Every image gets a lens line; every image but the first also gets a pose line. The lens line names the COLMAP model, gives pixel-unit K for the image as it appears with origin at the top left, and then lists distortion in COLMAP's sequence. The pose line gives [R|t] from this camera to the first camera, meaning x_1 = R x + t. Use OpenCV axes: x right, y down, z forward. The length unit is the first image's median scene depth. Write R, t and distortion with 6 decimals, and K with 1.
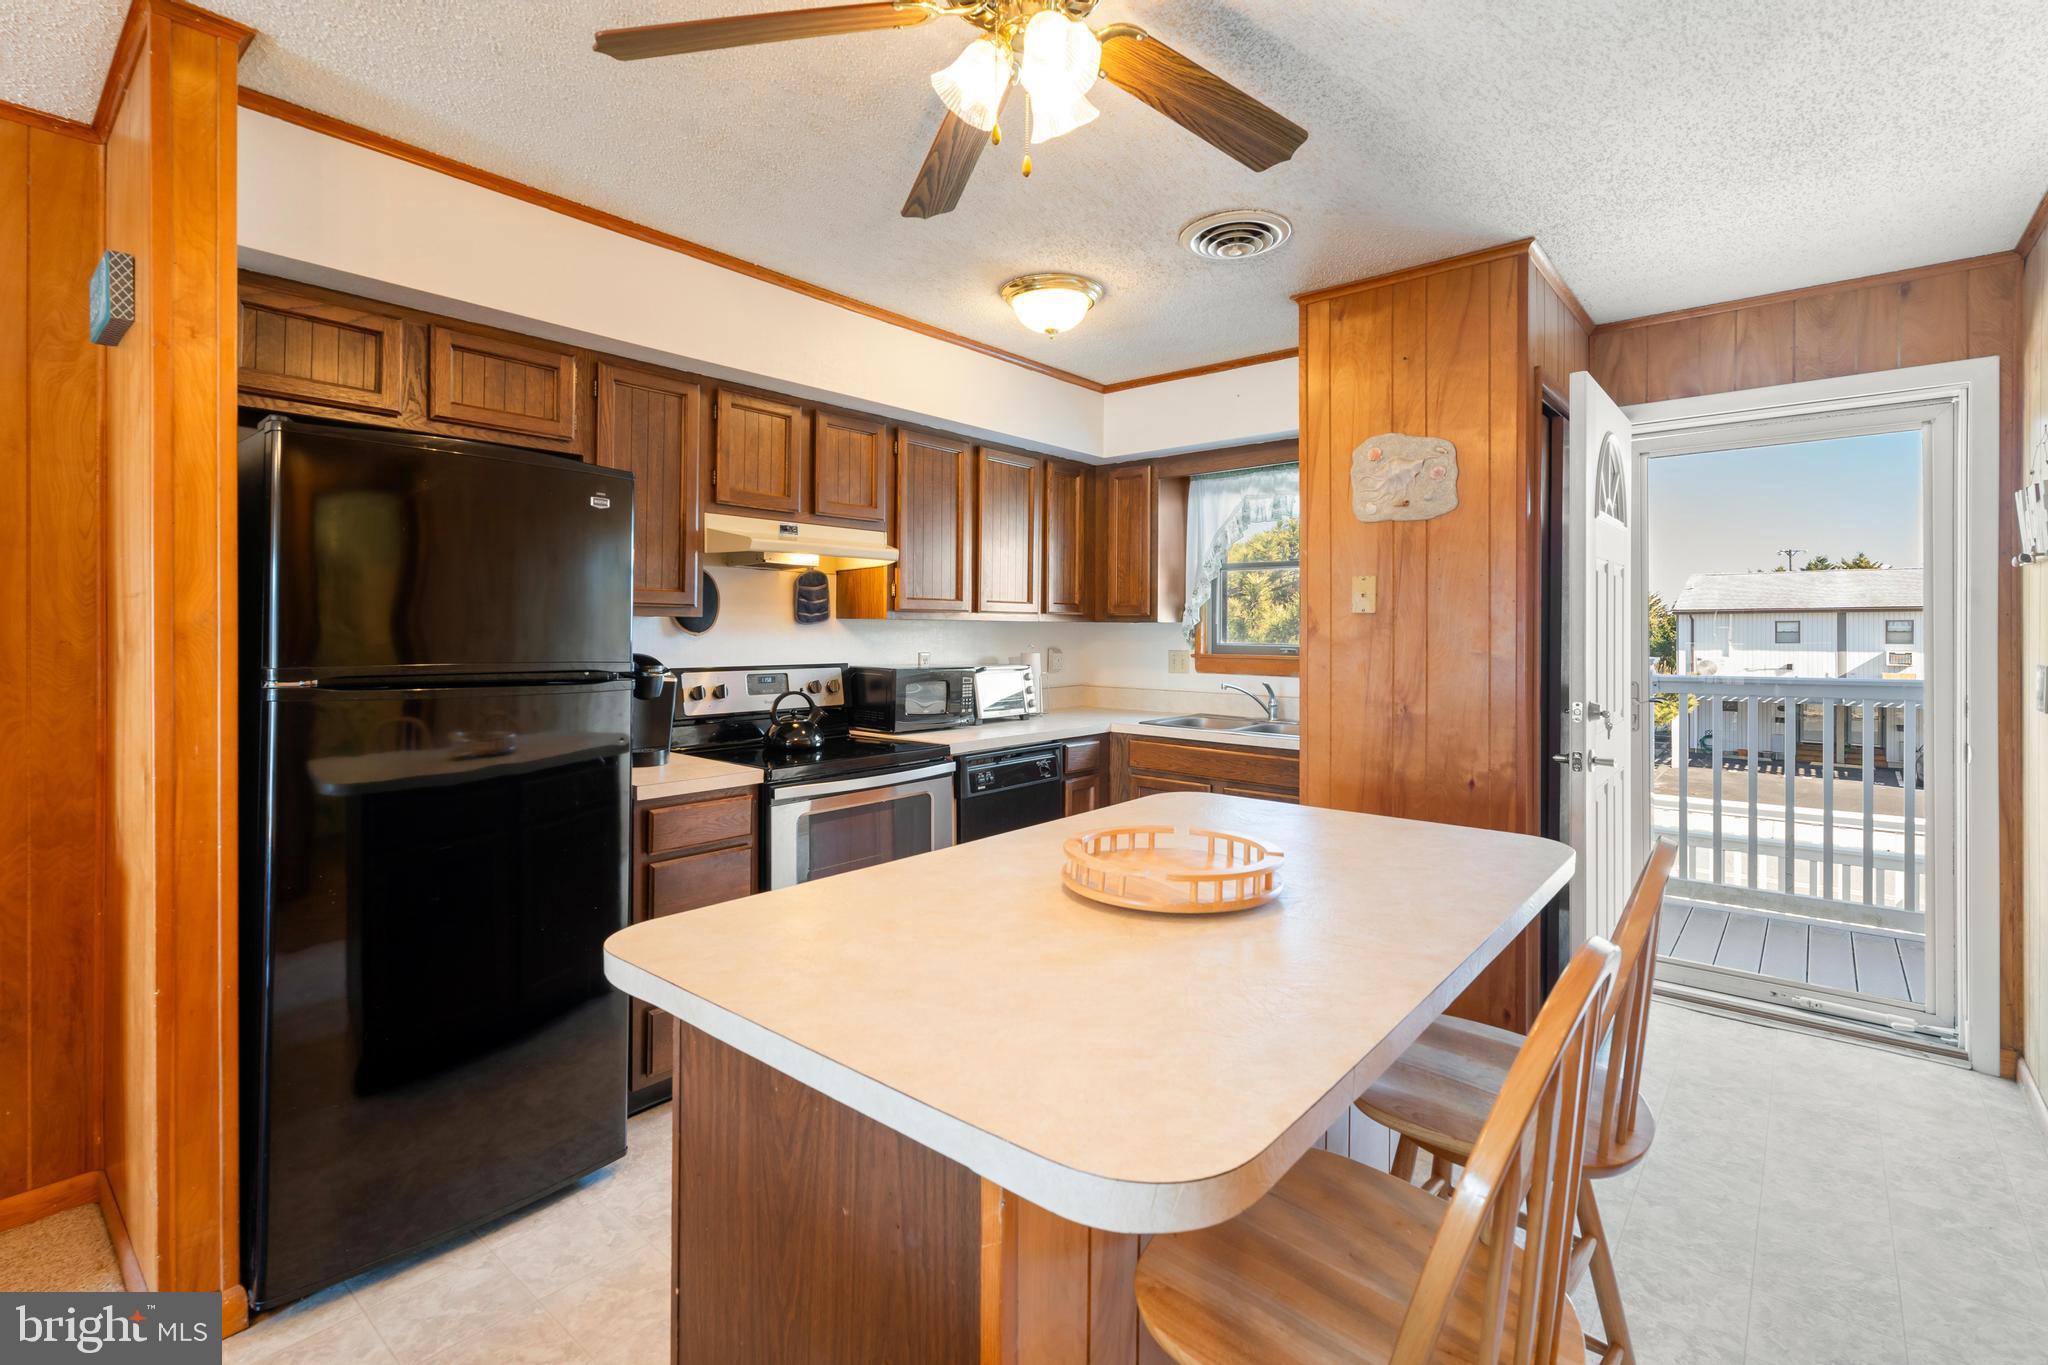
lens RADIAL K [[940.2, 0, 1026.3], [0, 940.2, 632.7], [0, 0, 1]] dist [0.005172, -0.001279]
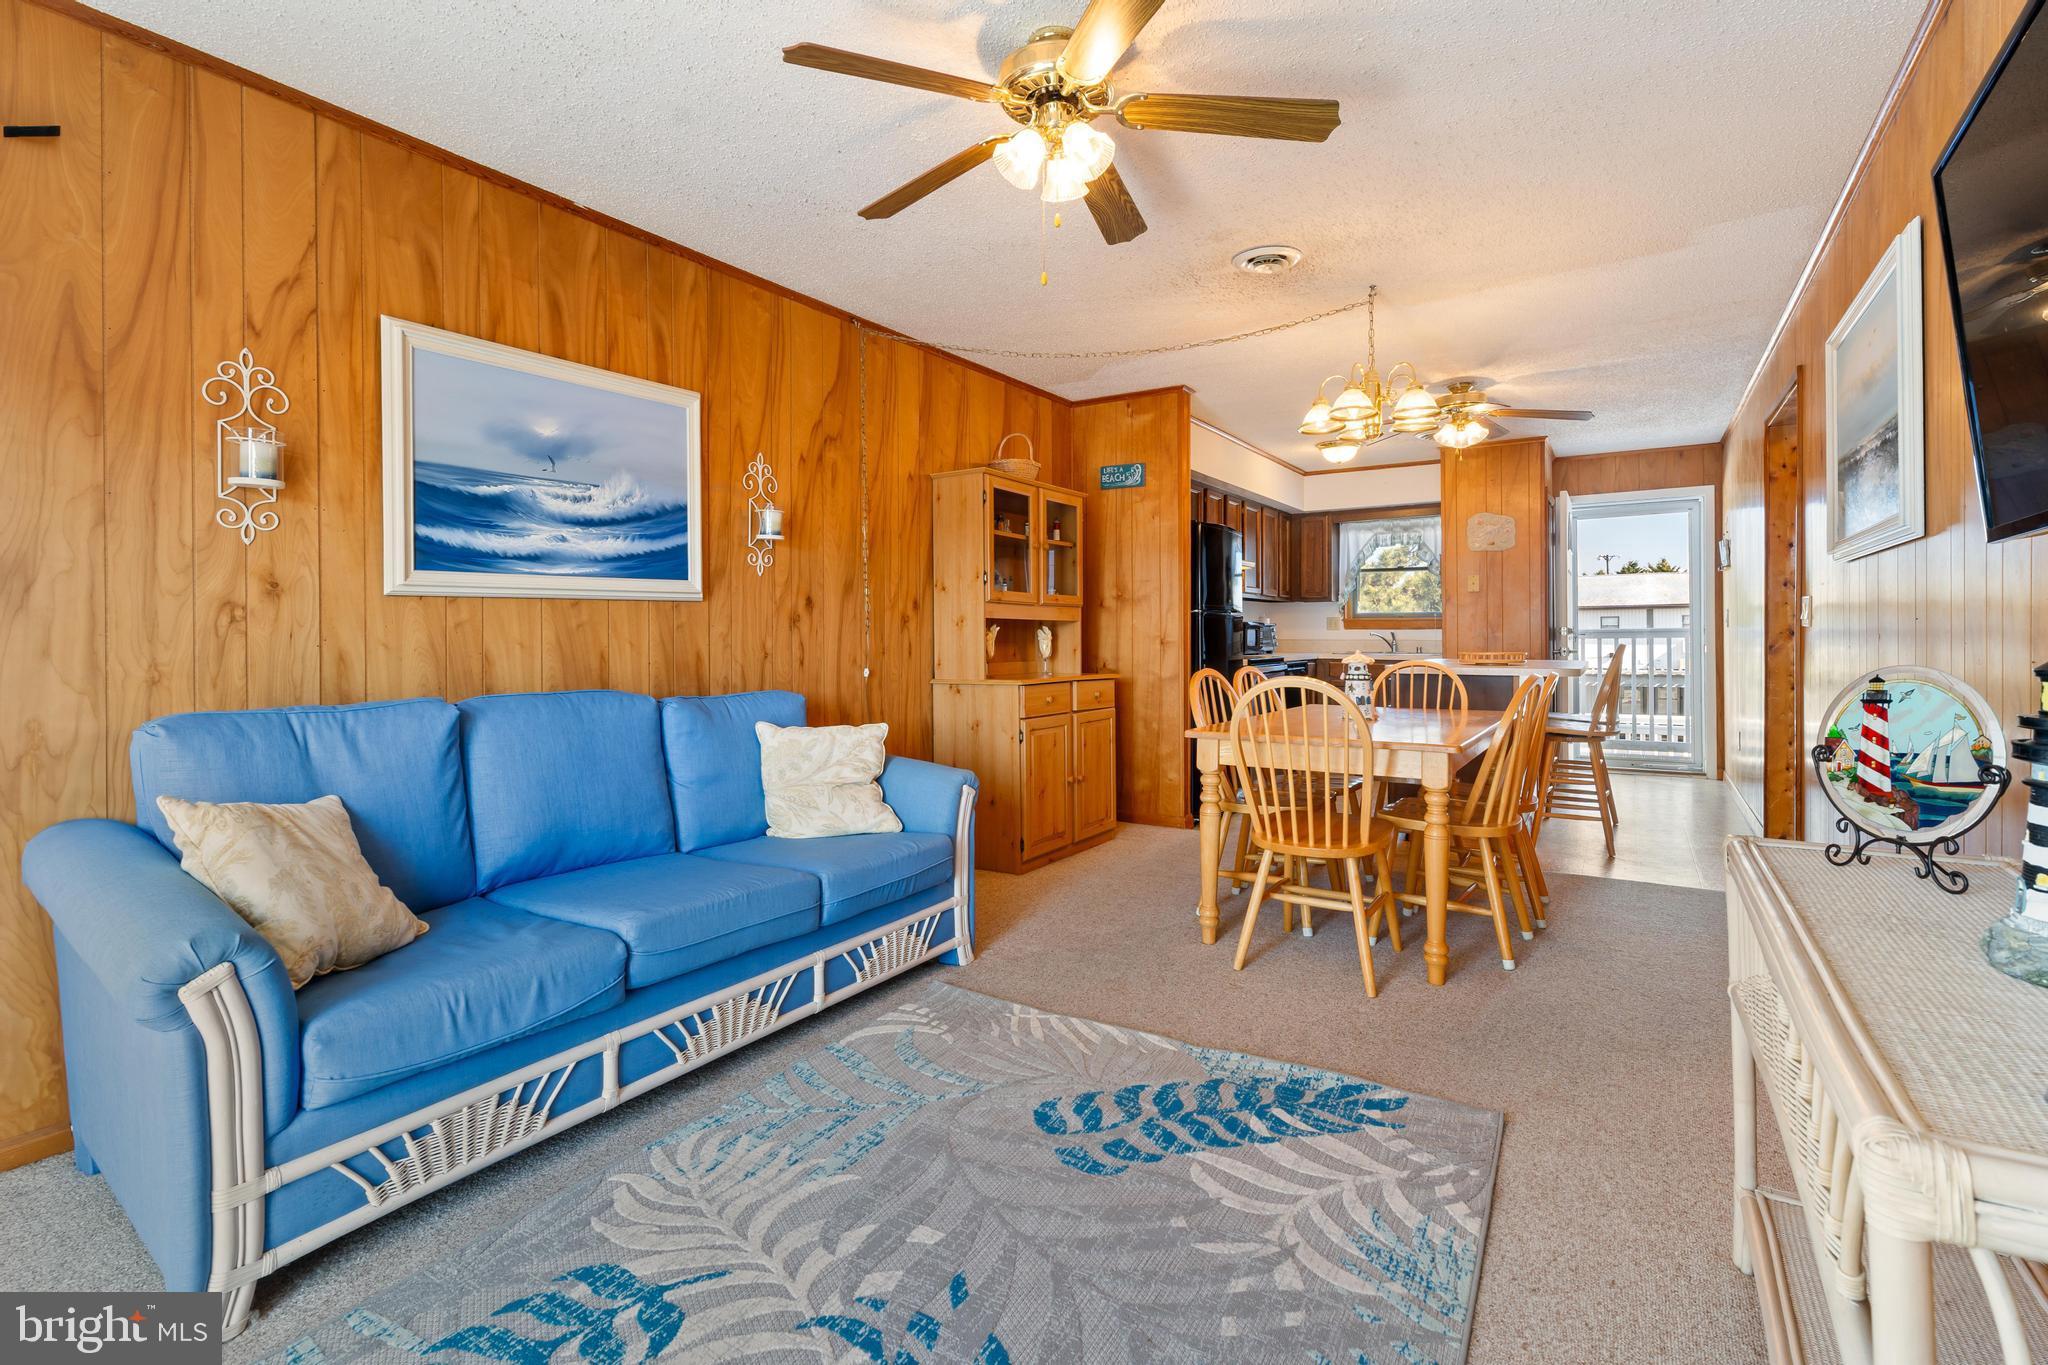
lens RADIAL K [[984.4, 0, 1065.7], [0, 984.4, 644.1], [0, 0, 1]] dist [0.003607, 0.000039]
pose [[0.983971, -0.011712, 0.177944, -0.936012], [0.010654, 0.999919, 0.006900, 0.071838], [-0.178010, -0.004893, 0.984016, -1.052088]]
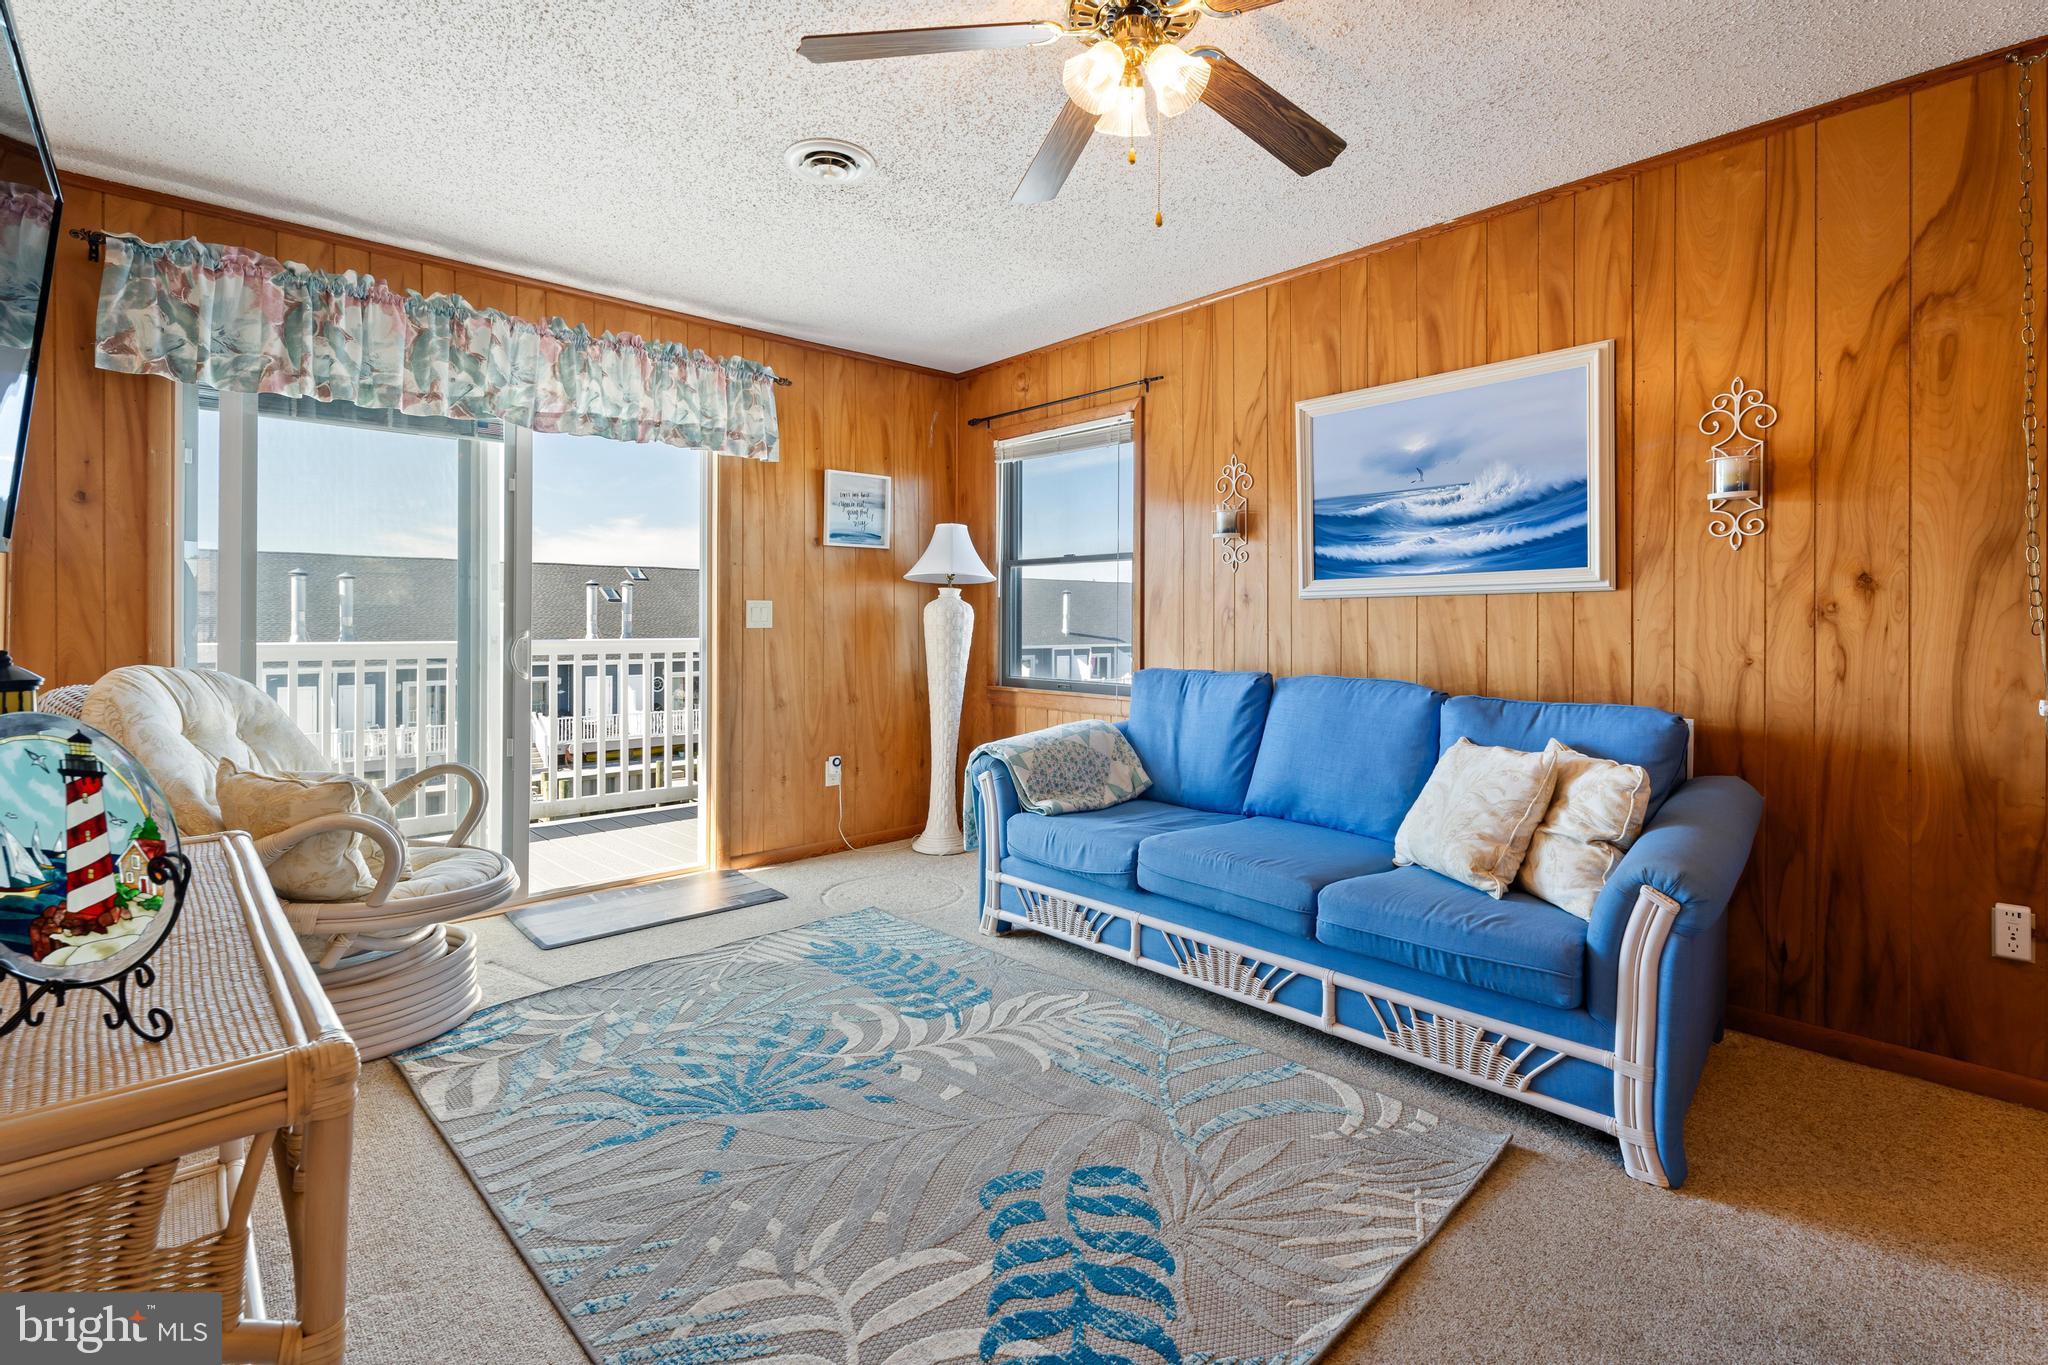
lens RADIAL K [[937.8, 0, 1025.9], [0, 937.8, 624.8], [0, 0, 1]] dist [0.004070, -0.001075]
pose [[-0.121217, -0.006992, -0.992601, -0.265191], [-0.014428, 0.999882, -0.005281, 0.071203], [0.992521, 0.013681, -0.121304, -0.378575]]
